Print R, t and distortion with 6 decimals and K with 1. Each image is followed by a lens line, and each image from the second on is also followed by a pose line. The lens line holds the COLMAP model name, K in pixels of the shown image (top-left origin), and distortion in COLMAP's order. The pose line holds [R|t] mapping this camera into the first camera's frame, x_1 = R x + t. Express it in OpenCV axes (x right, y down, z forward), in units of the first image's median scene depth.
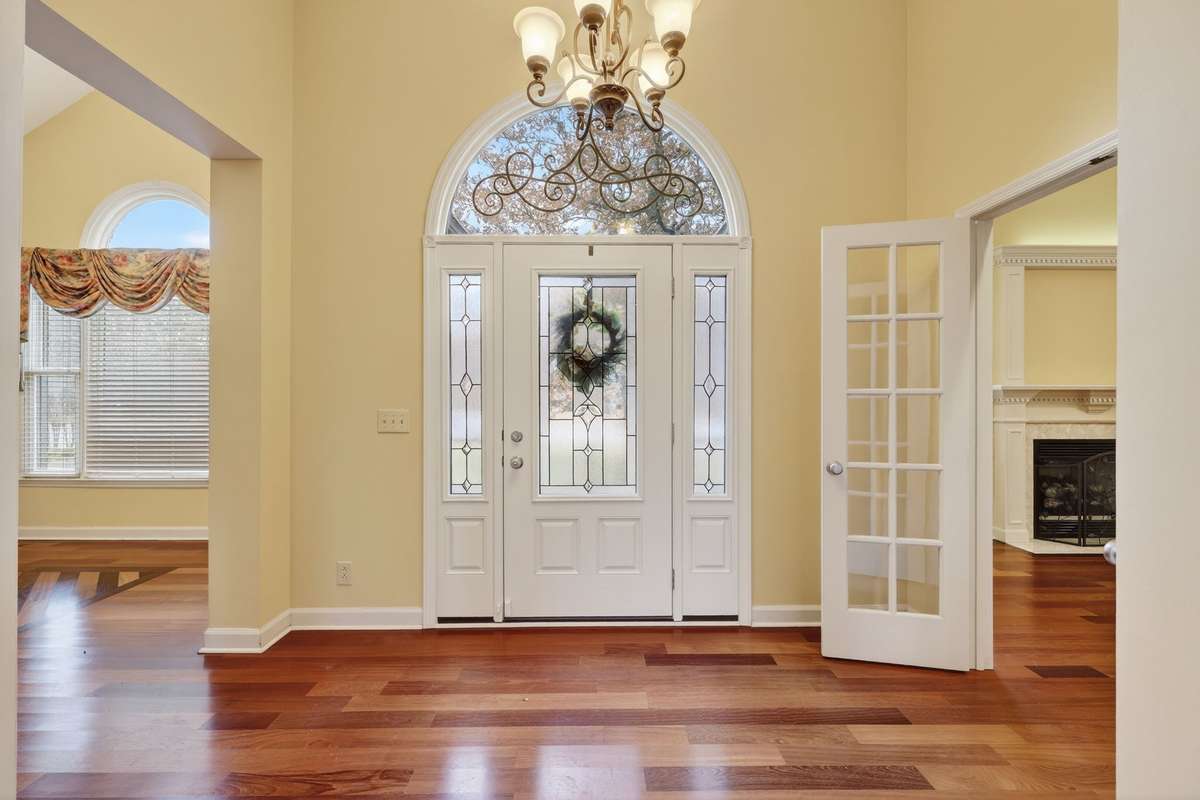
lens RADIAL K [[484.8, 0, 600.3], [0, 484.8, 396.5], [0, 0, 1]] dist [0.000139, 0.000042]
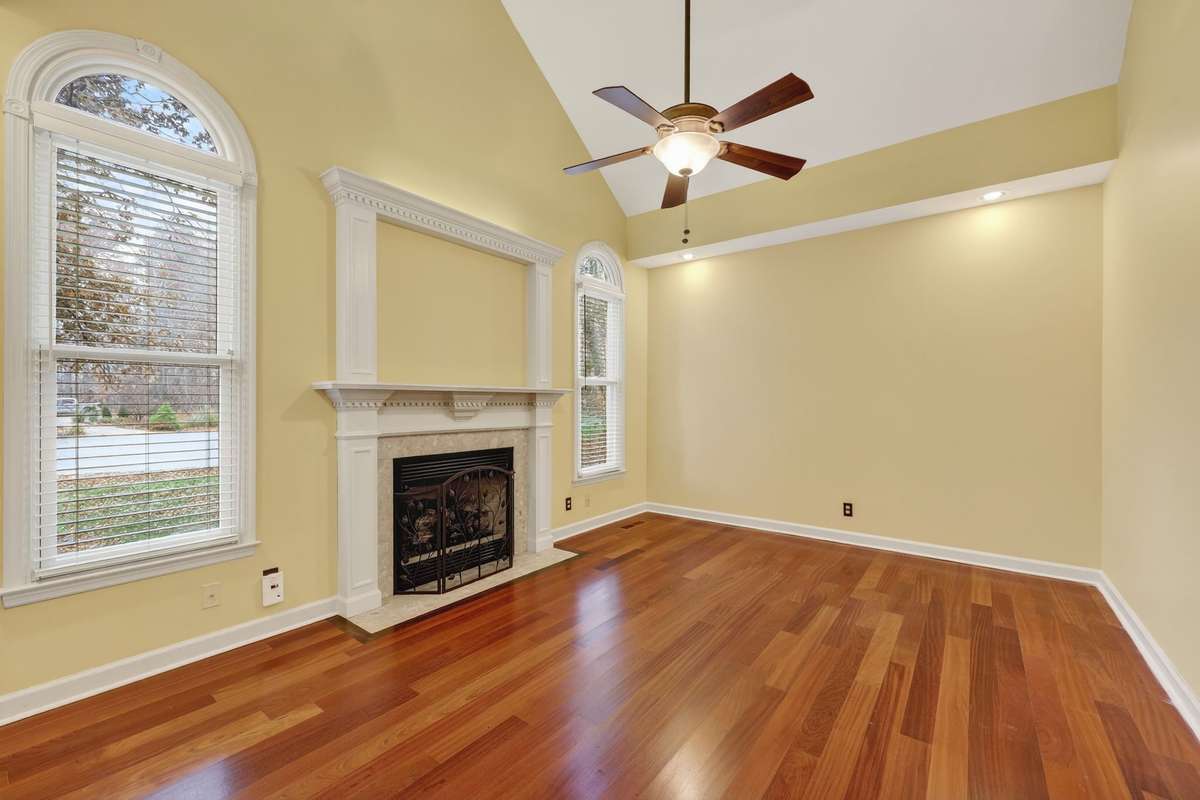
lens RADIAL K [[484.8, 0, 600.0], [0, 484.8, 402.0], [0, 0, 1]] dist [0.000139, 0.000042]
pose [[0.617670, 0.001650, 0.786436, 0.520167], [-0.005009, 0.999986, 0.001835, 0.000766], [-0.786421, -0.005072, 0.617669, 0.311676]]
